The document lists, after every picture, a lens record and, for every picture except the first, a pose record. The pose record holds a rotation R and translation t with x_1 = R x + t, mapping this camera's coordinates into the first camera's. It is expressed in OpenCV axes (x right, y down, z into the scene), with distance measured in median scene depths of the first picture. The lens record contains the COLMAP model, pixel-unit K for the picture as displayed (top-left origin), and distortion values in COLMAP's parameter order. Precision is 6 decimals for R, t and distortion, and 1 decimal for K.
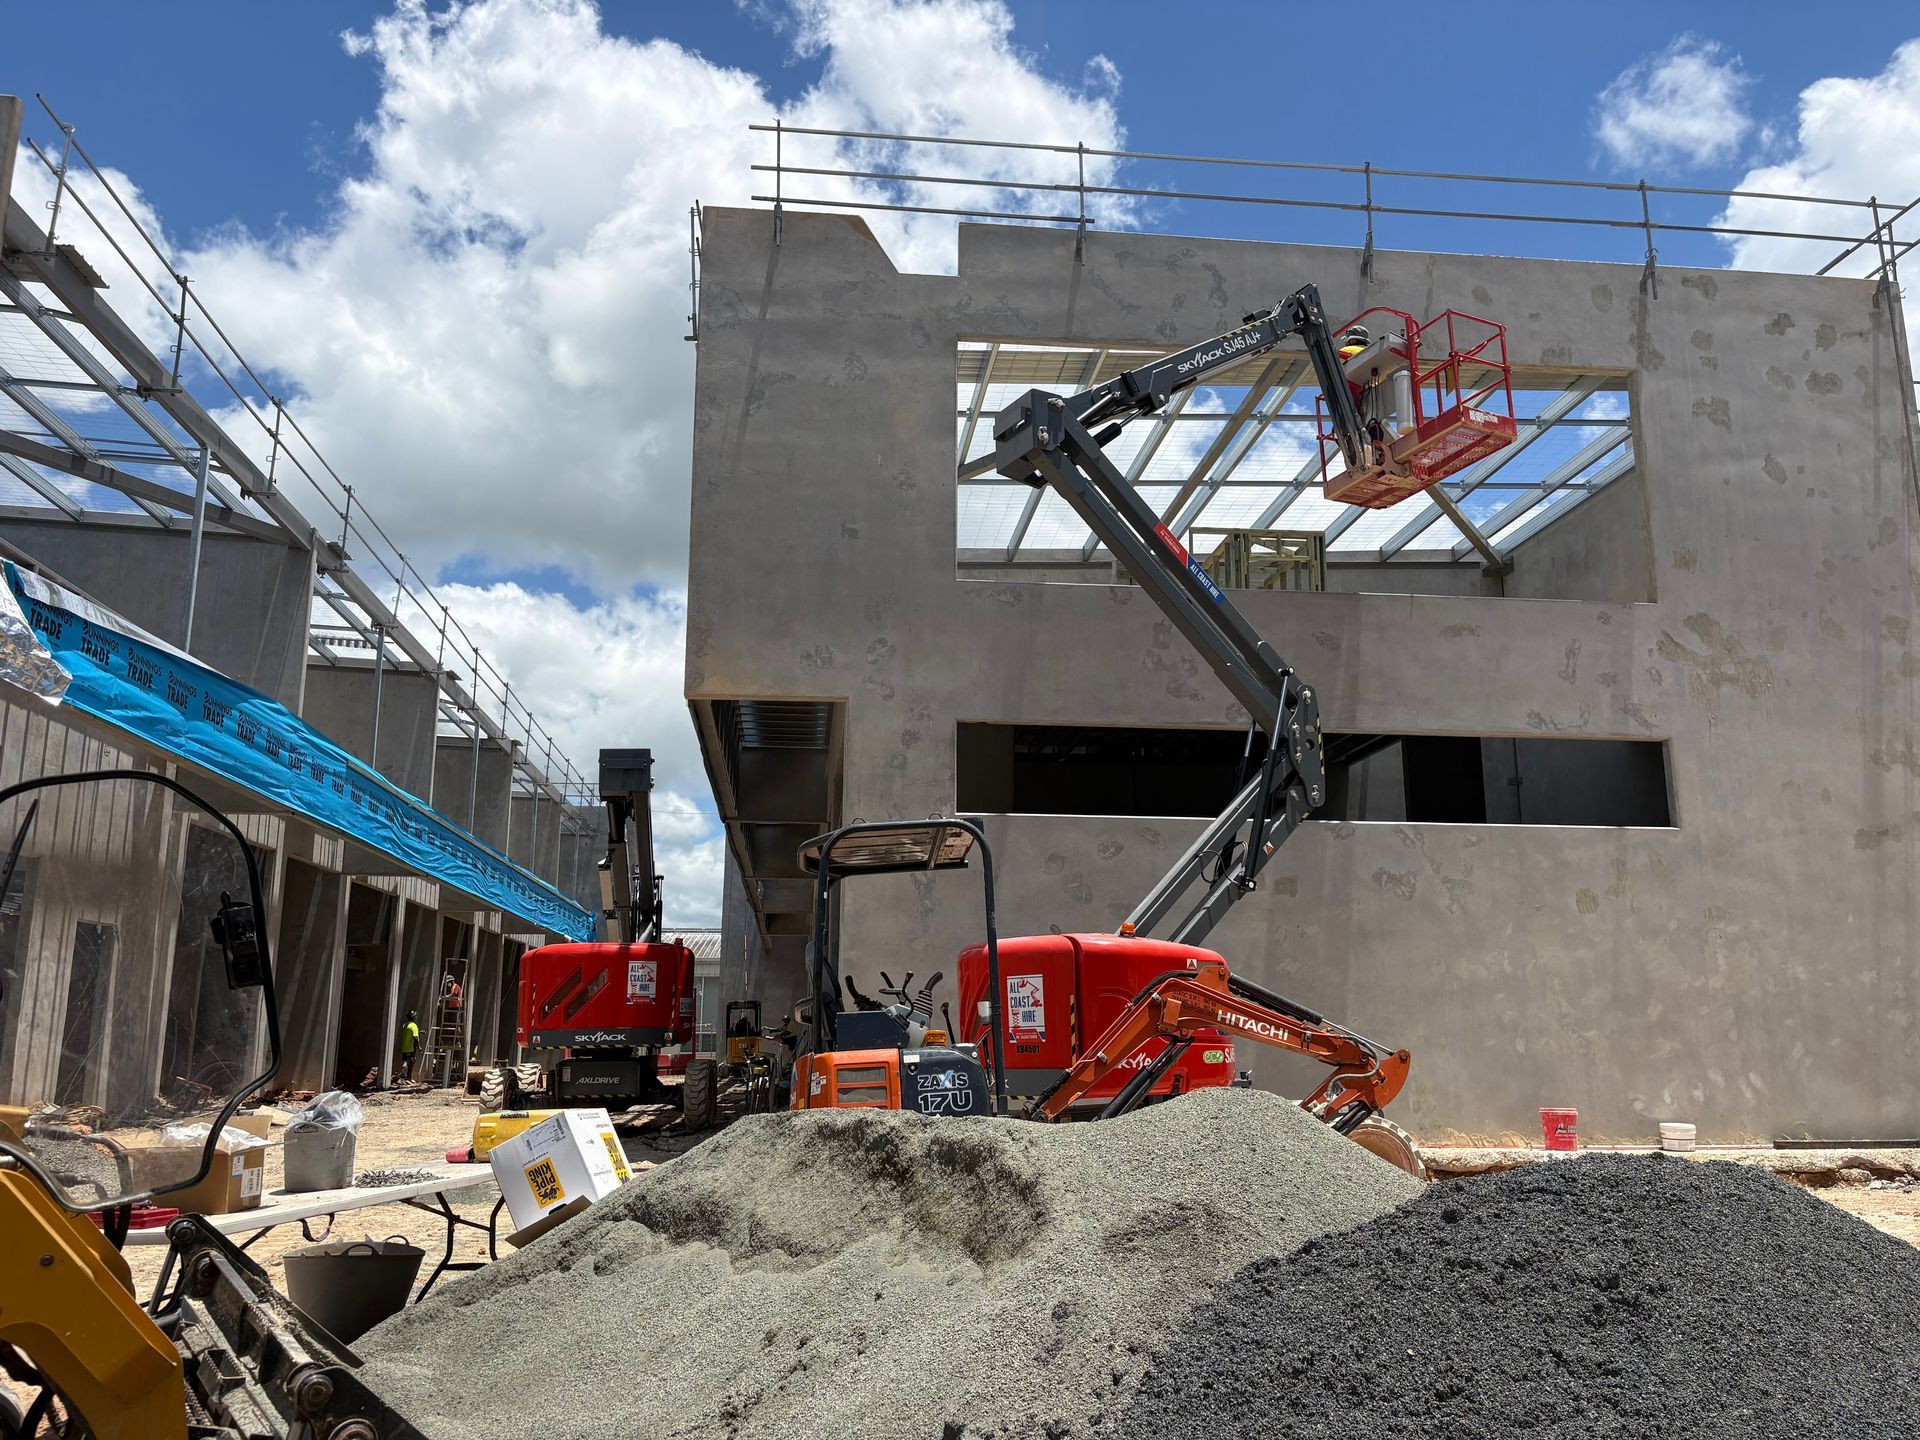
lens RADIAL K [[1457.6, 0, 960.0], [0, 1457.6, 720.0], [0, 0, 1]] dist [0.063760, -0.102914]
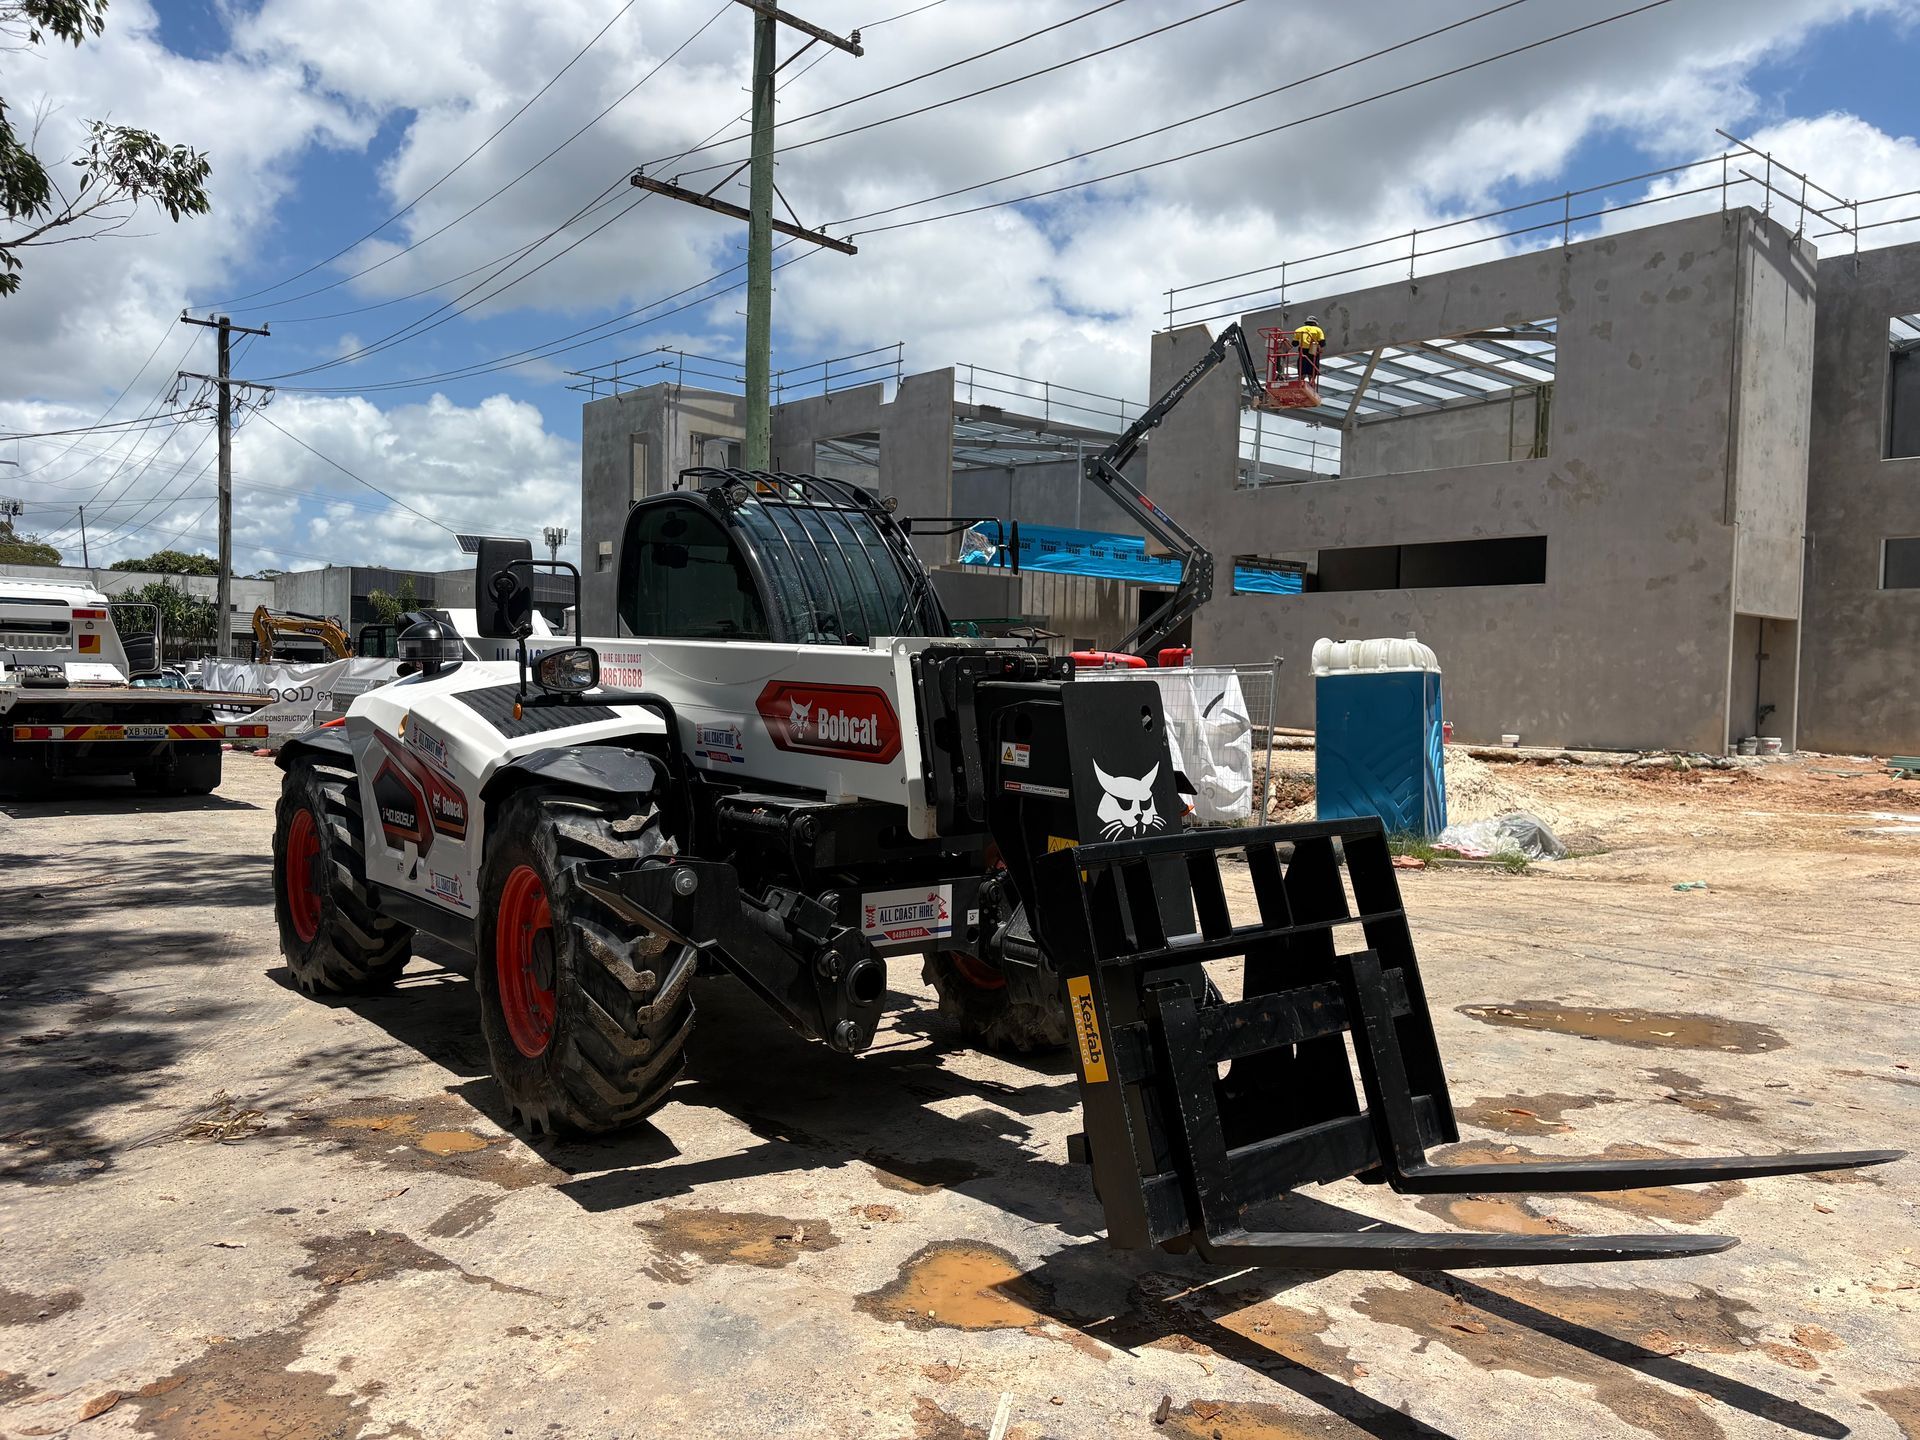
lens RADIAL K [[1457.6, 0, 960.0], [0, 1457.6, 720.0], [0, 0, 1]] dist [0.063760, -0.102914]
pose [[0.575458, 0.030389, -0.817266, 1.548296], [0.152647, 0.977757, 0.143839, -0.134710], [0.803459, -0.207527, 0.558020, -0.650404]]
